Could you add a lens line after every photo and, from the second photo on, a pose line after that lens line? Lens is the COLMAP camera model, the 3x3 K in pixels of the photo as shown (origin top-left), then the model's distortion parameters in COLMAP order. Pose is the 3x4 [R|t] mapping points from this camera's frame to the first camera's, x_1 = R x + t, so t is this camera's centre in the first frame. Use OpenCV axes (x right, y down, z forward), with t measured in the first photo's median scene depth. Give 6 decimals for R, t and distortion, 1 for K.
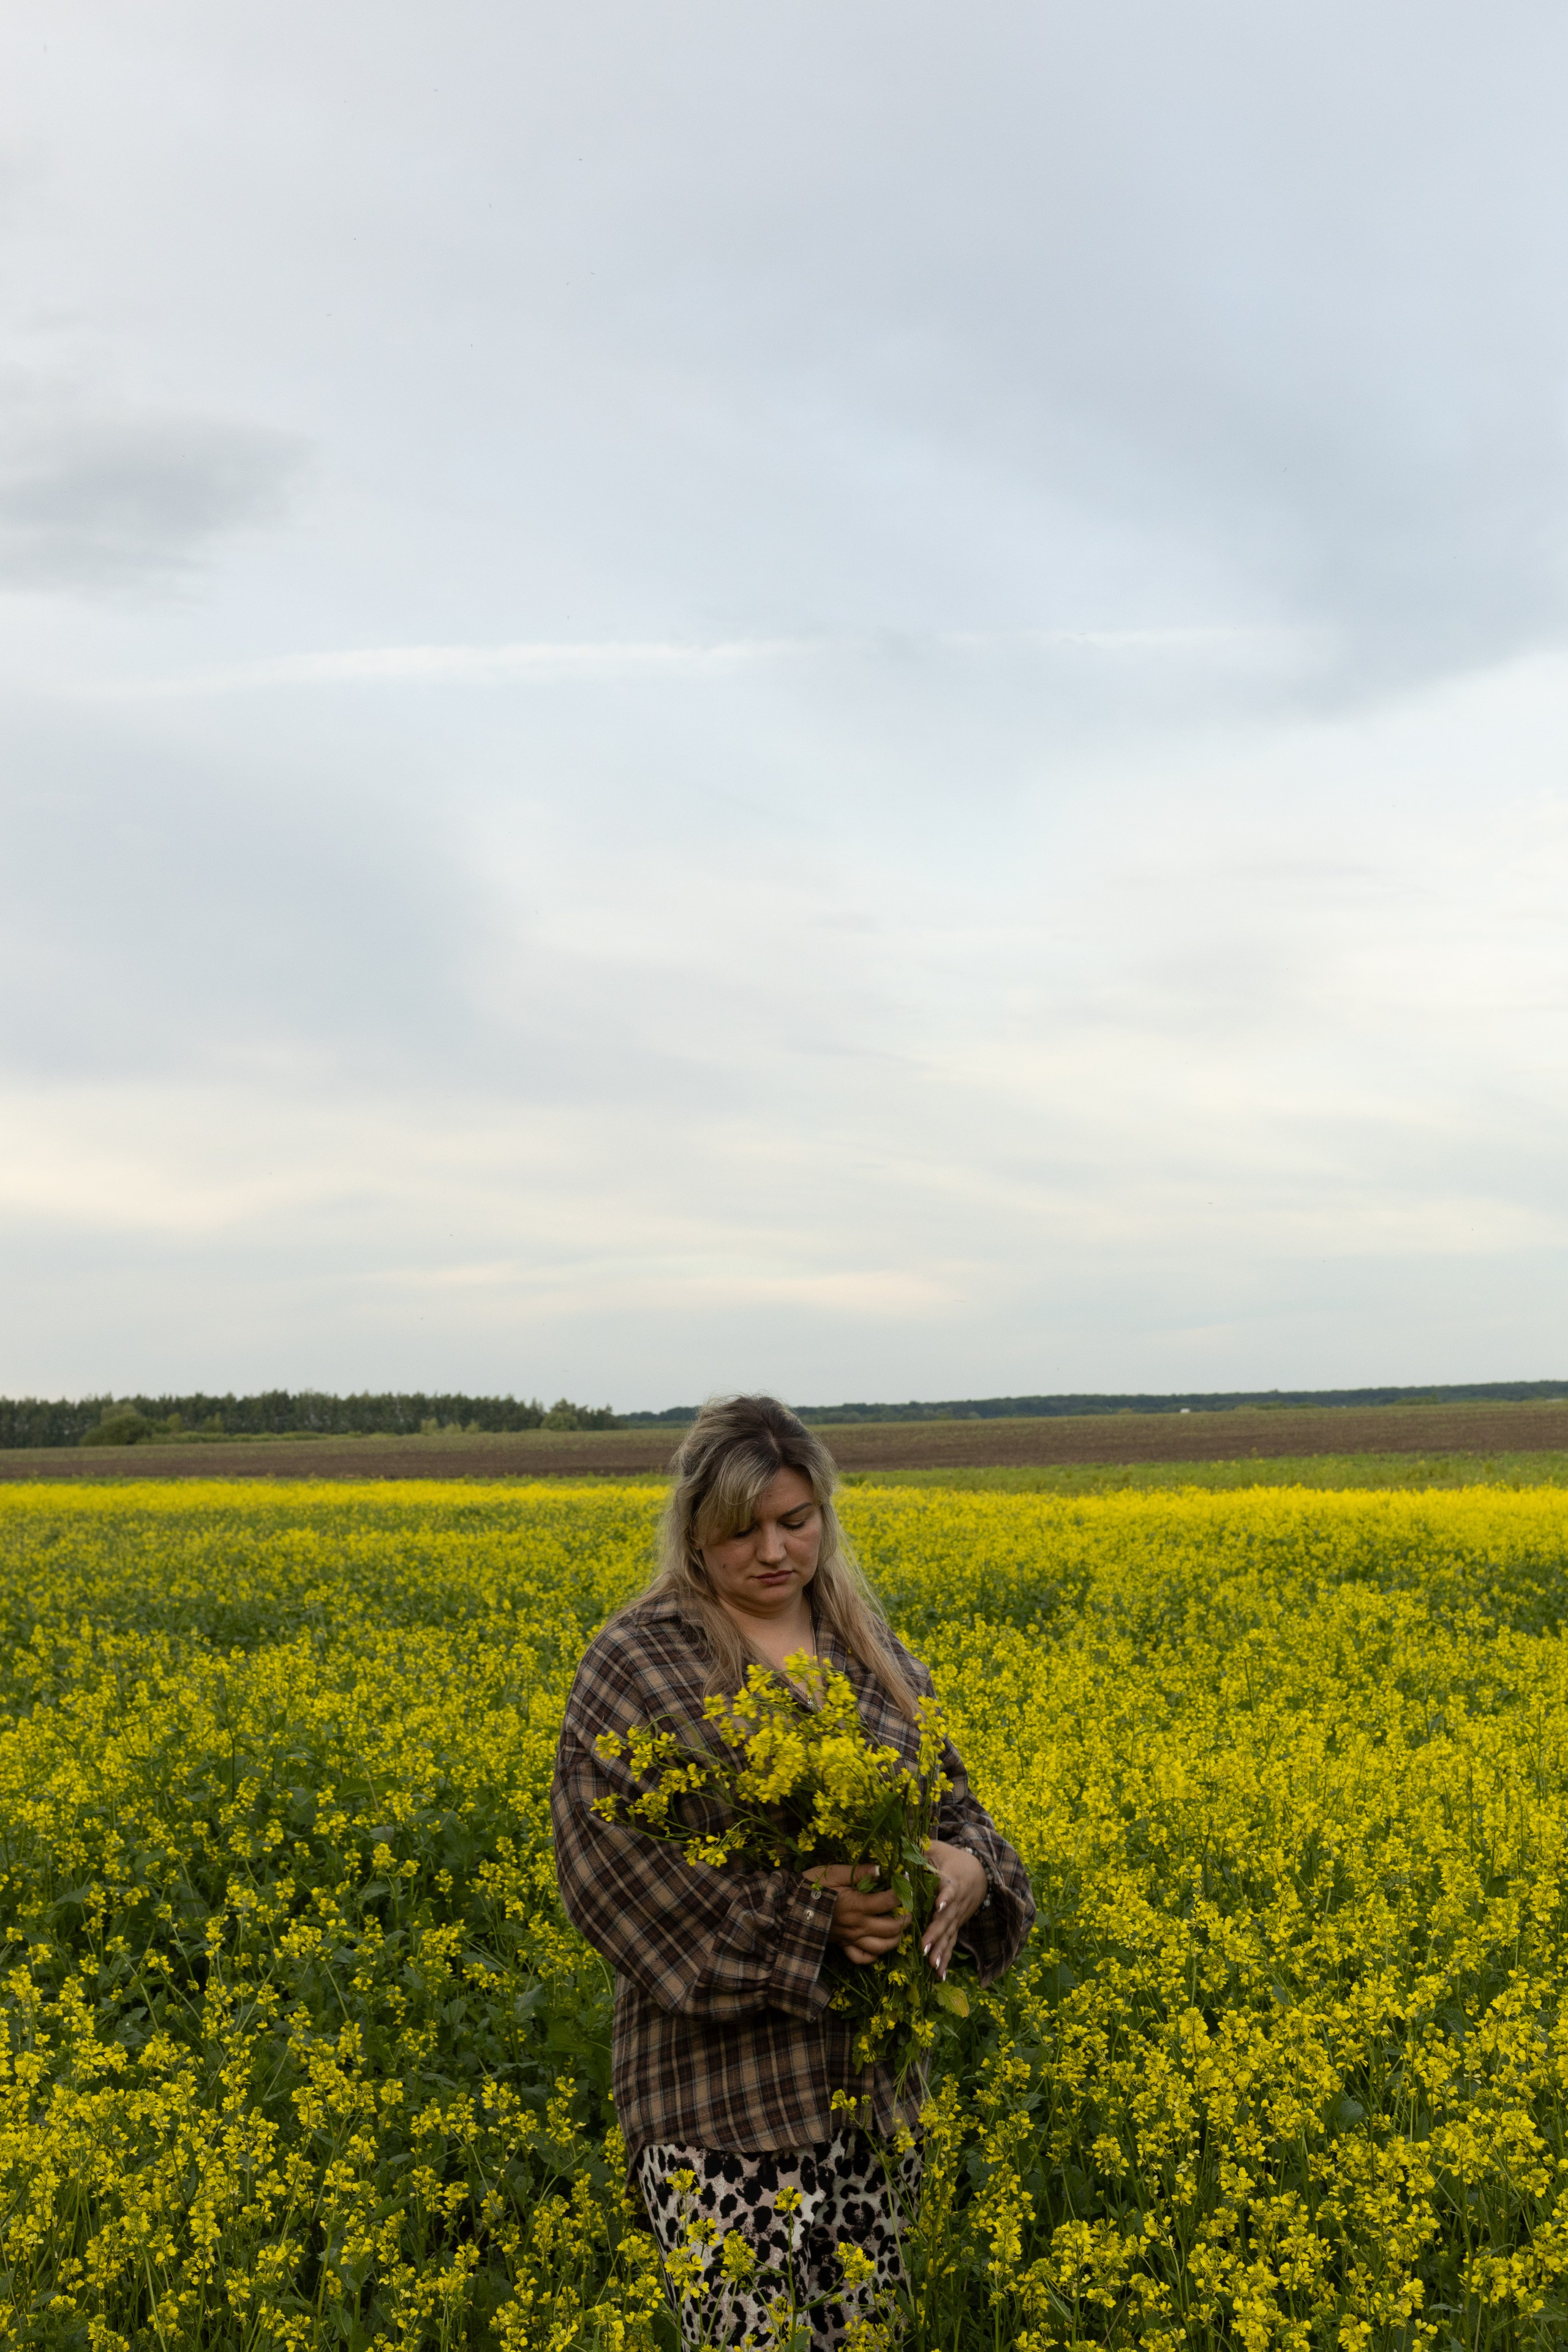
lens RADIAL K [[3381.9, 0, 784.0], [0, 3381.9, 1176.0], [0, 0, 1]] dist [0.010697, 0.001115]
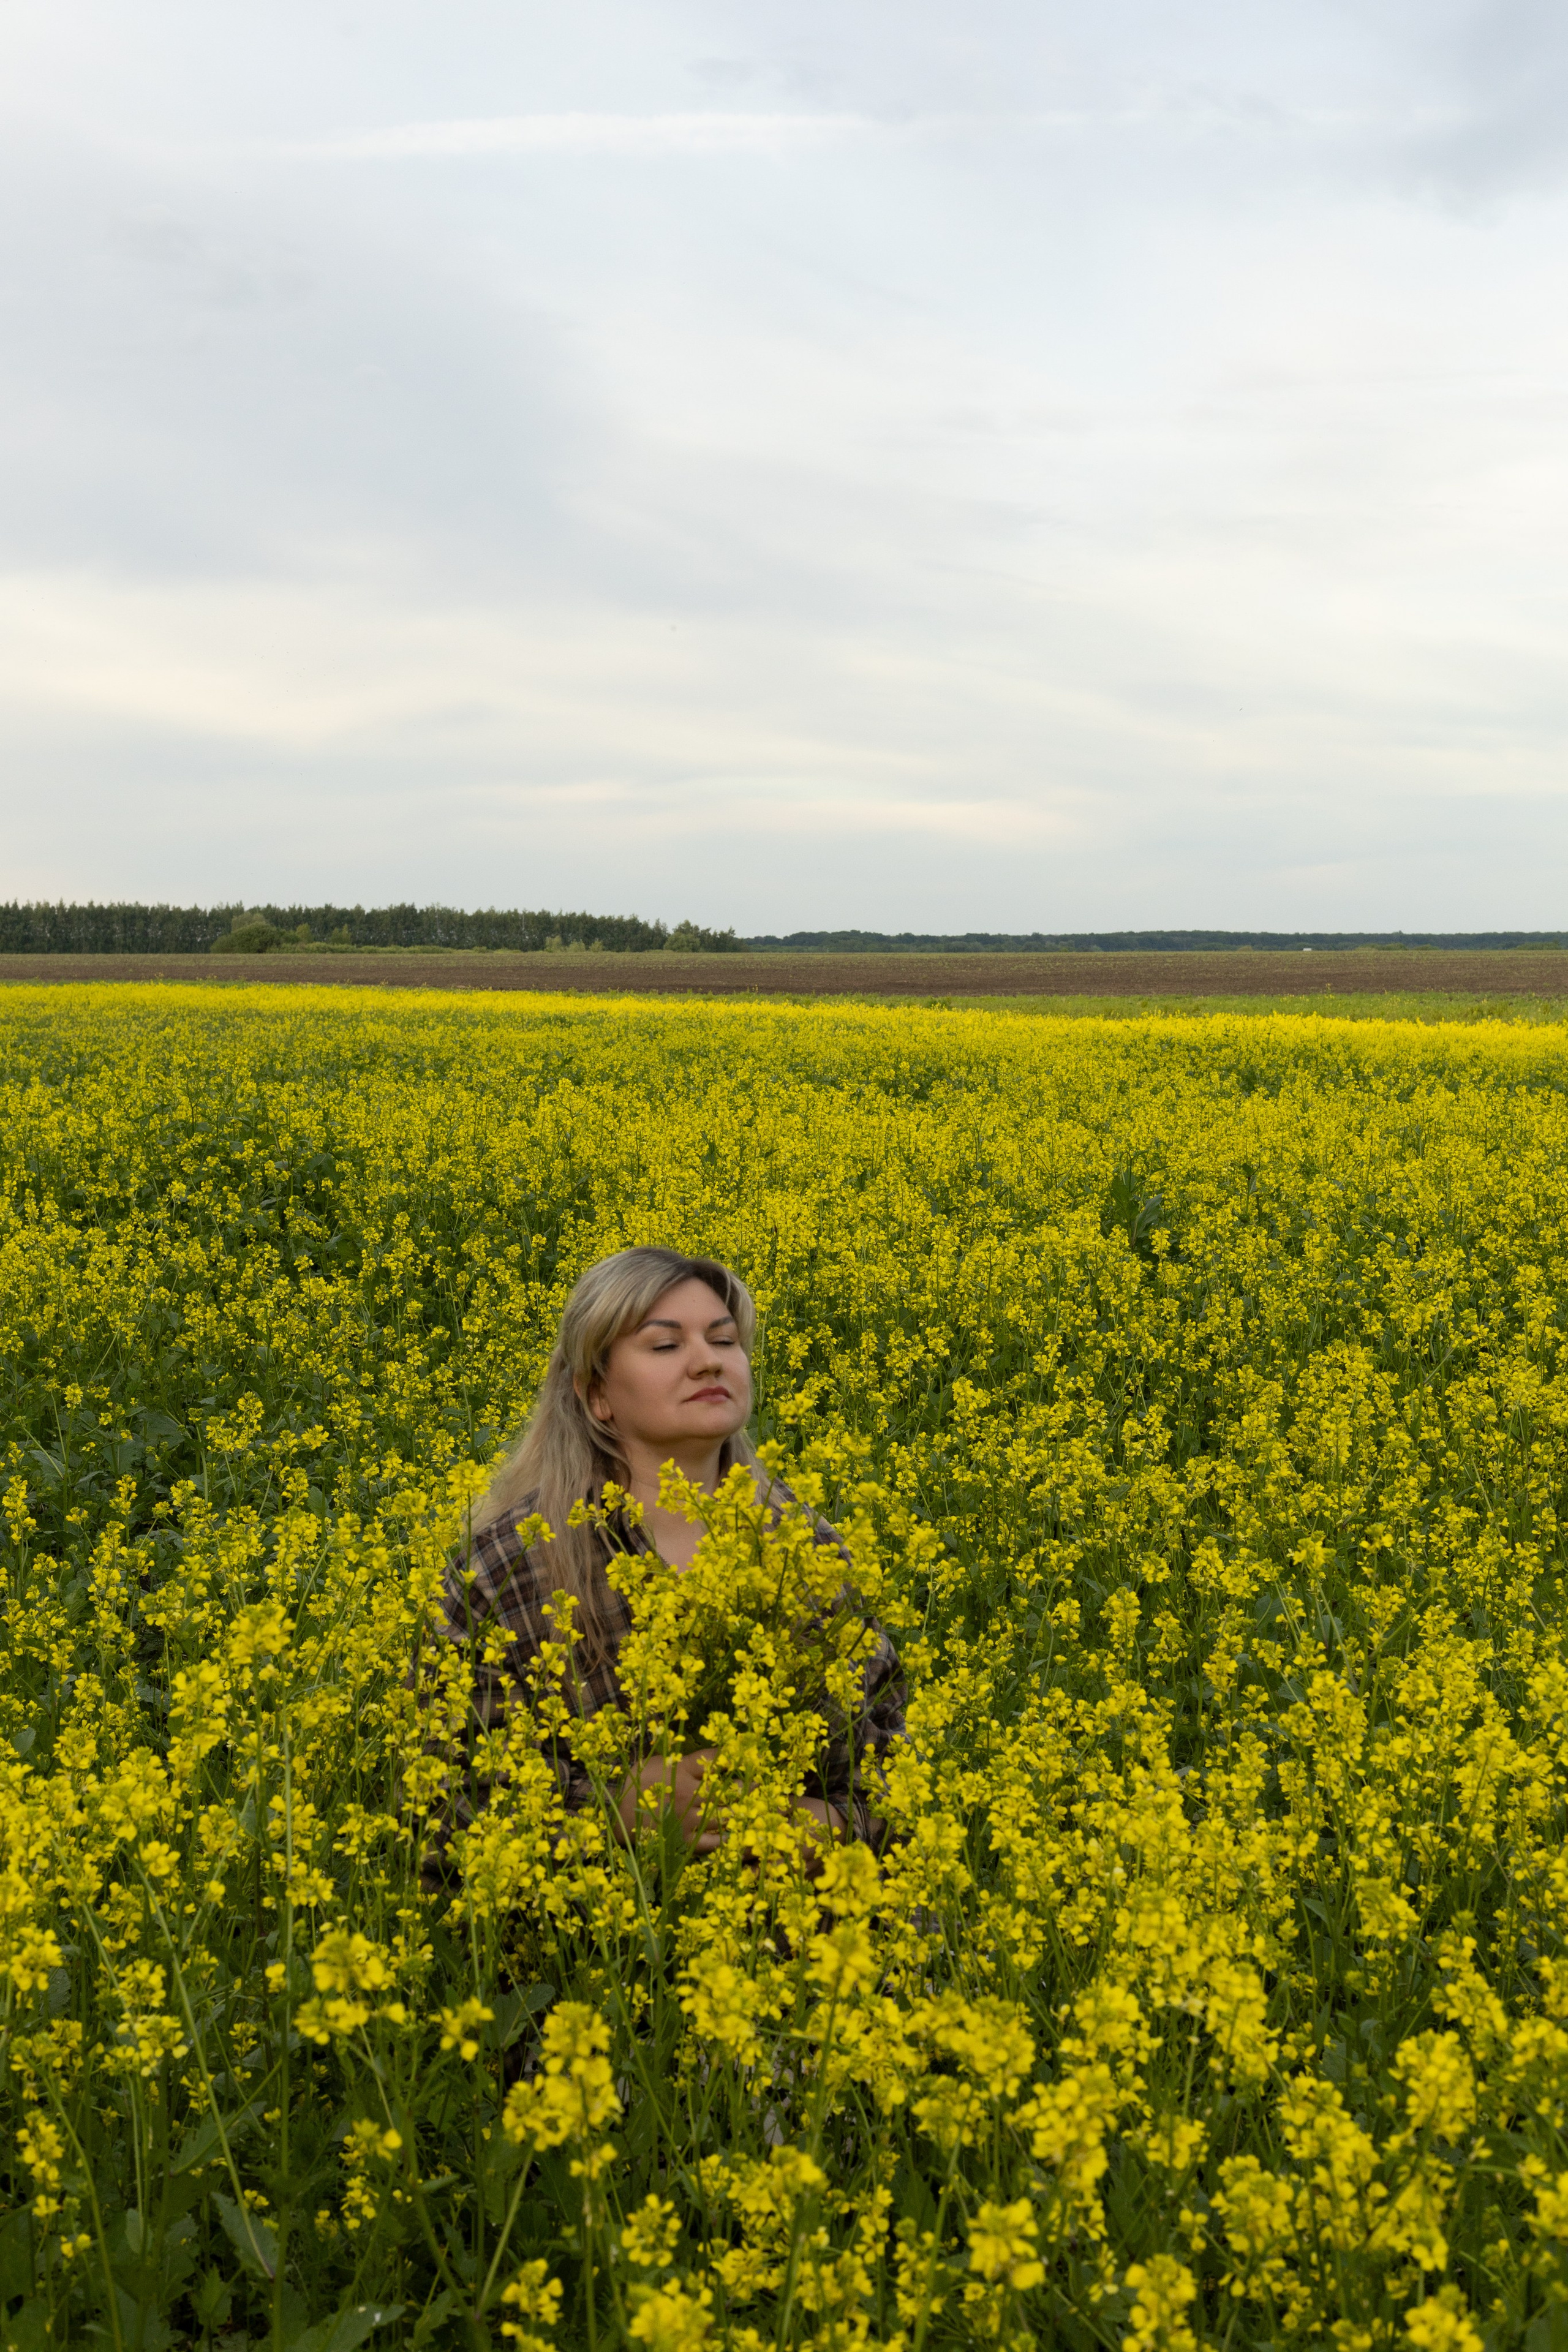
lens RADIAL K [[3364.5, 0, 784.0], [0, 3364.5, 1176.0], [0, 0, 1]] dist [0.011209, -0.009980]
pose [[0.998919, 0.030688, -0.034905, 0.157026], [-0.025511, 0.989801, 0.140155, -0.020564], [0.038850, -0.139113, 0.989514, -0.488541]]
